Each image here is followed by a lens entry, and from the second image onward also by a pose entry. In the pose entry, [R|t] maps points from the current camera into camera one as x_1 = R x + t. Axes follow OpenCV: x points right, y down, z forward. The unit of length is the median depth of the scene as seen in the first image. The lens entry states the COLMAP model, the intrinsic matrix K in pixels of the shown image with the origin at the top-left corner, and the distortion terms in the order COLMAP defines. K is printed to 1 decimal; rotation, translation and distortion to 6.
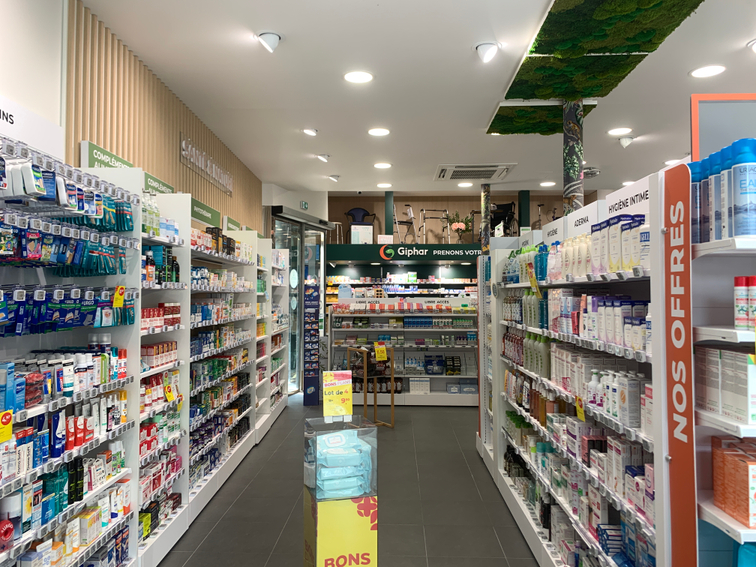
lens RADIAL K [[564.6, 0, 378.3], [0, 564.6, 281.7], [0, 0, 1]] dist [0.032424, 0.004261]
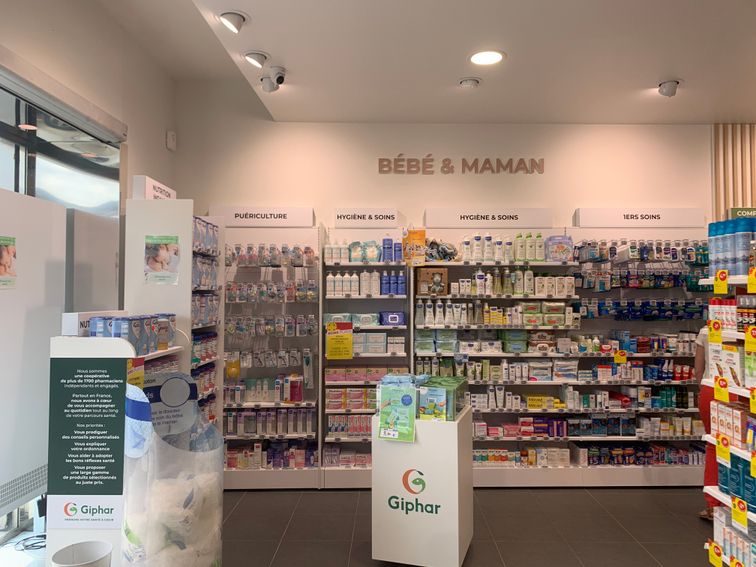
lens RADIAL K [[564.6, 0, 378.2], [0, 564.6, 283.2], [0, 0, 1]] dist [0.032424, 0.004261]
pose [[0.011147, -0.021219, -0.999713, 1.595773], [0.029772, 0.999339, -0.020880, -0.036176], [0.999495, -0.029531, 0.011772, -0.046244]]
